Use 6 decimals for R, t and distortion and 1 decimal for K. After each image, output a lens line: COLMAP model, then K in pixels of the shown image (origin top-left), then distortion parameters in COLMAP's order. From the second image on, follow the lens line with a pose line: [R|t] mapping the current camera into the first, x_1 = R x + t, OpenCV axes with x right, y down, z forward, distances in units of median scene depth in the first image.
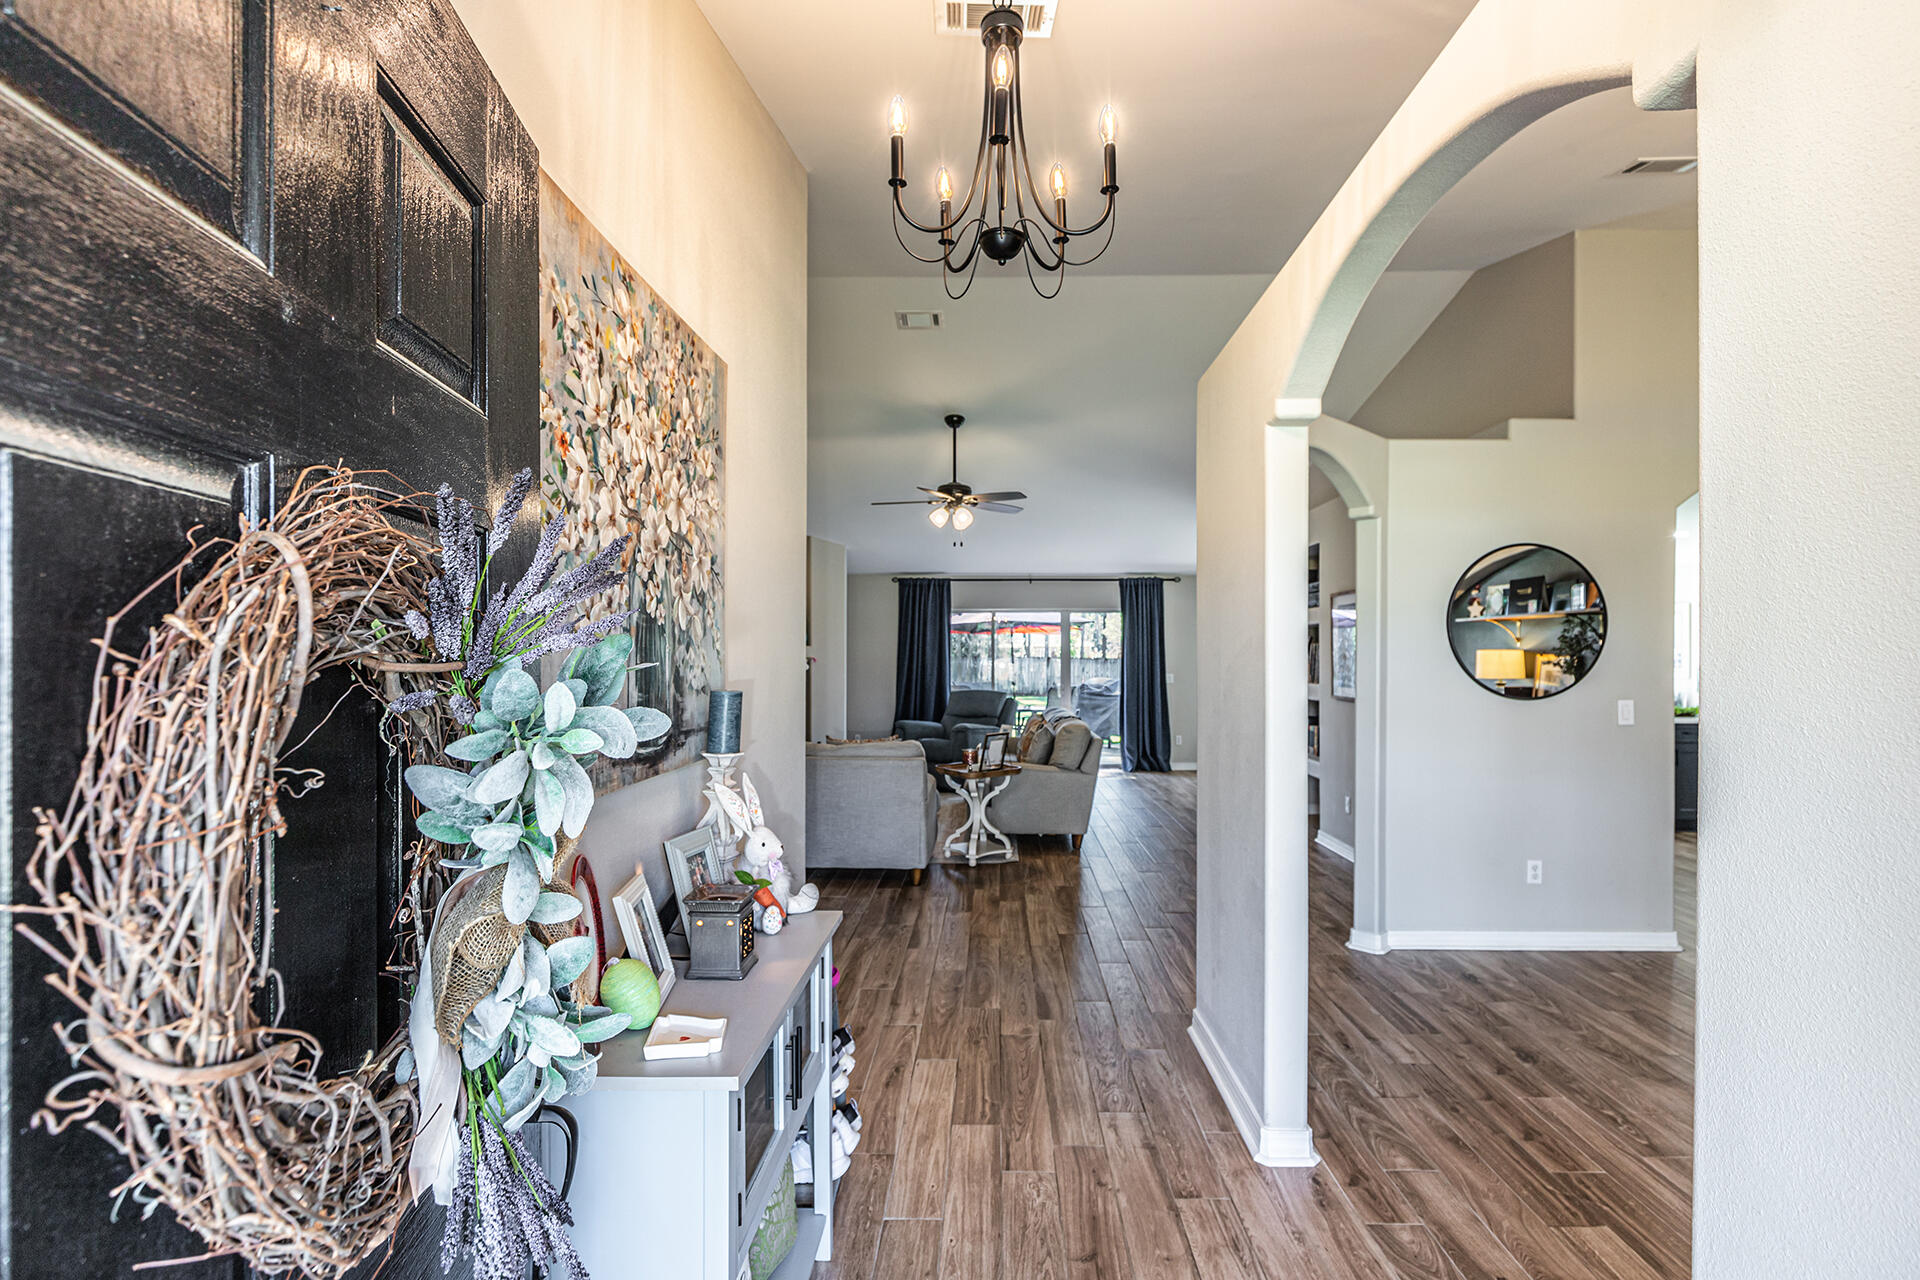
lens RADIAL K [[897.3, 0, 959.0], [0, 897.3, 650.5], [0, 0, 1]] dist [0.010128, -0.001635]
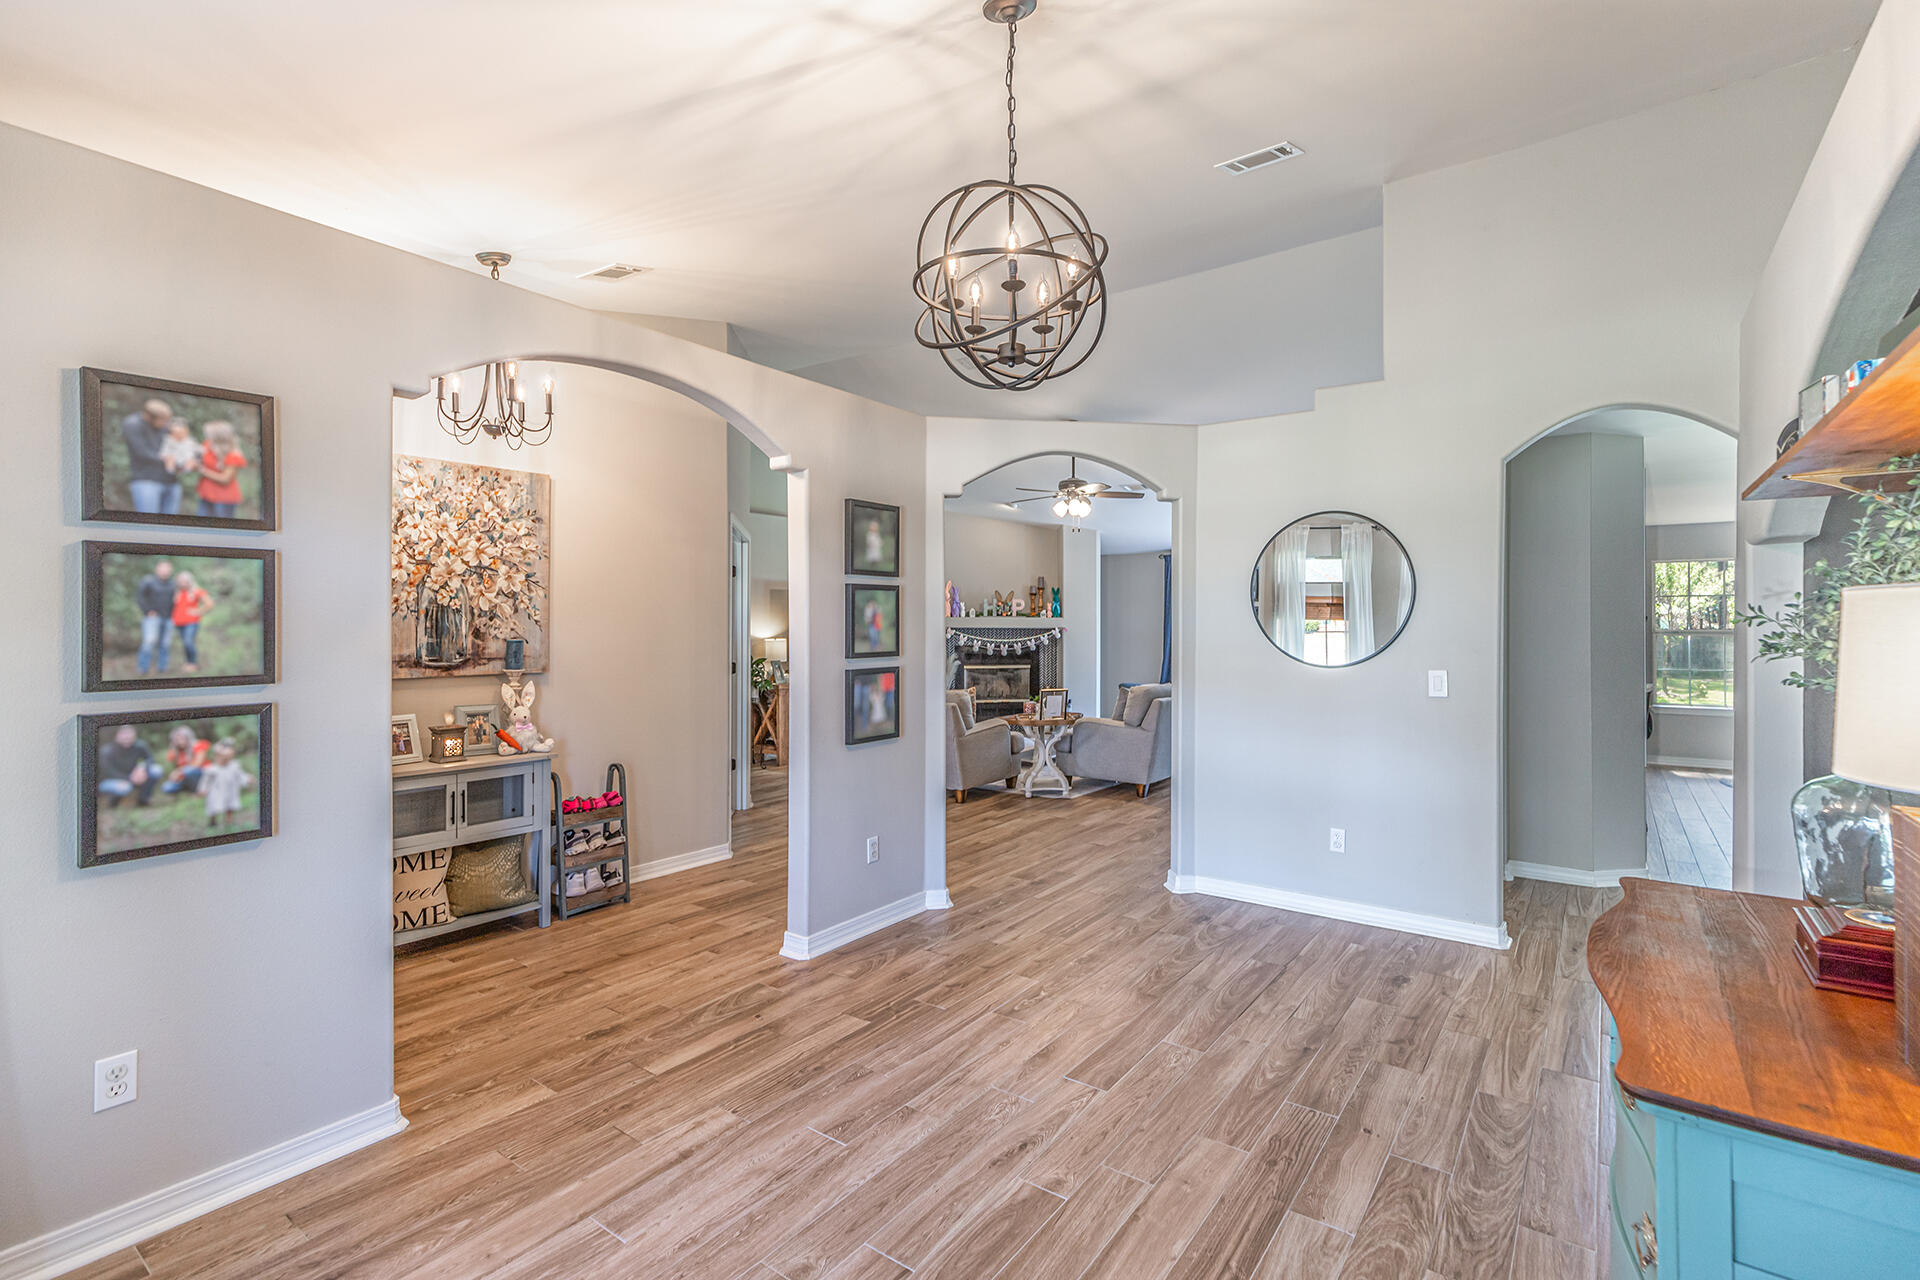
lens RADIAL K [[897.3, 0, 1017.4], [0, 897.3, 618.7], [0, 0, 1]] dist [0.010128, -0.001635]
pose [[0.822326, -0.004752, -0.568997, 1.463085], [0.002530, 0.999986, -0.004695, 0.007241], [0.569011, 0.002421, 0.822326, -0.030306]]
